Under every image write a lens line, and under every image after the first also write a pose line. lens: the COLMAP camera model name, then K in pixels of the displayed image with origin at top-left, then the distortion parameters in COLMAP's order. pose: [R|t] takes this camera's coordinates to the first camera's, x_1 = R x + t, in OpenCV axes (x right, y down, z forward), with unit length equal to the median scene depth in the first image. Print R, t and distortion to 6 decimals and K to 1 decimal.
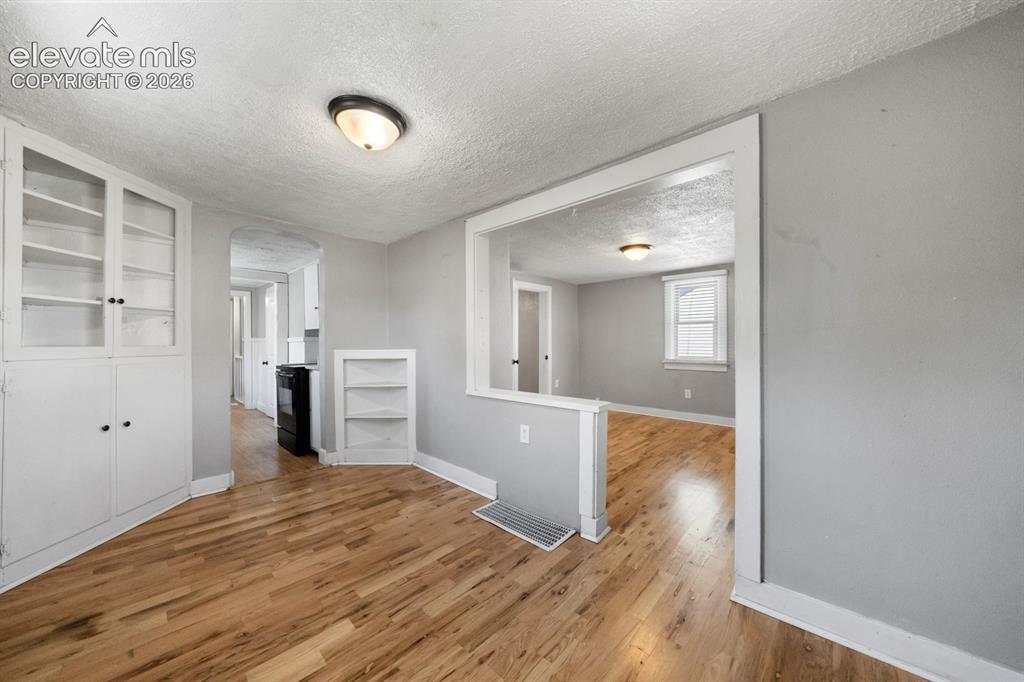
lens RADIAL K [[351.8, 0, 519.3], [0, 351.8, 341.5], [0, 0, 1]] dist [-0.000884, -0.000049]
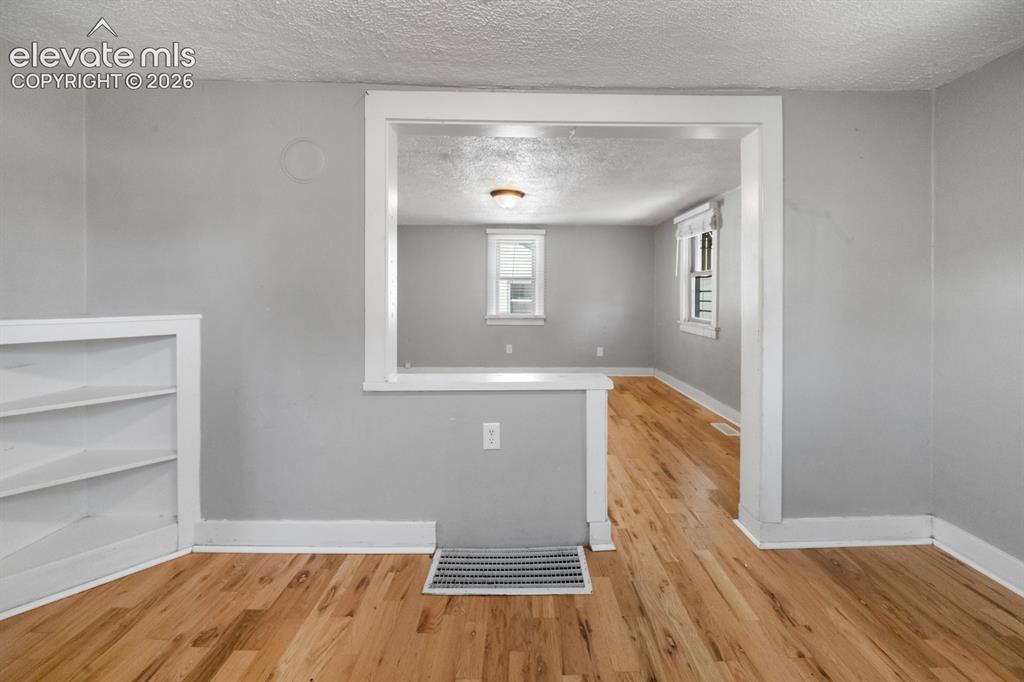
lens RADIAL K [[365.8, 0, 522.9], [0, 365.8, 294.3], [0, 0, 1]] dist [-0.001241, -0.000131]
pose [[0.733331, 0.007135, 0.679835, -0.399990], [-0.008464, 0.999963, -0.001364, -0.011541], [-0.679820, -0.004754, 0.733364, 0.410447]]
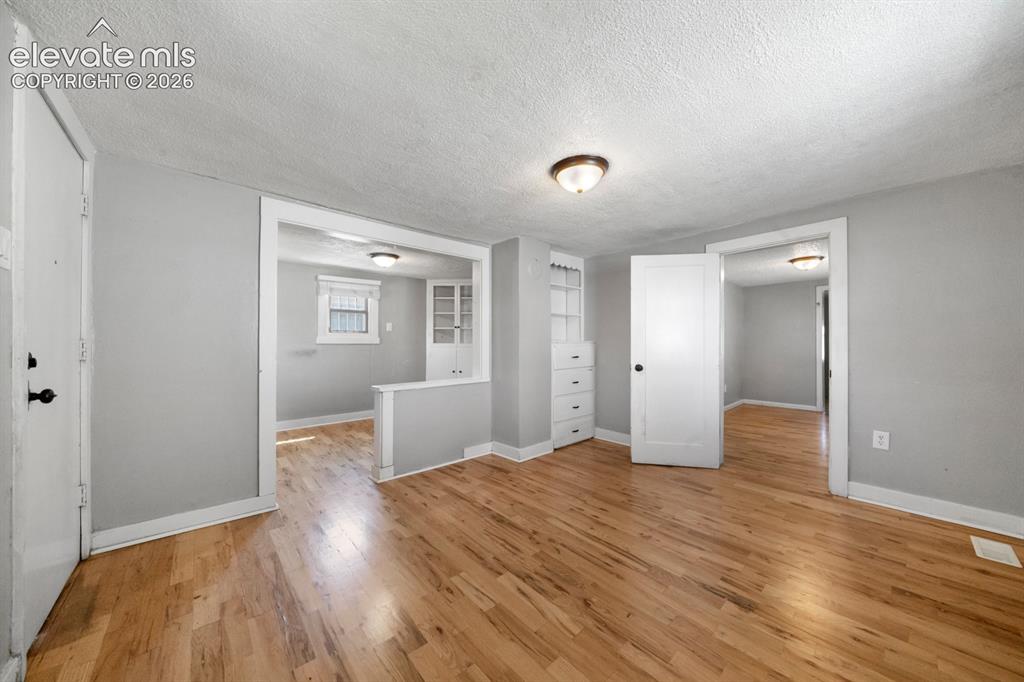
lens RADIAL K [[351.8, 0, 519.3], [0, 351.8, 341.5], [0, 0, 1]] dist [-0.000884, -0.000049]
pose [[-0.091562, 0.004627, -0.995789, 1.286050], [0.002972, 0.999986, 0.004374, -0.009180], [0.995795, -0.002559, -0.091575, 1.382981]]
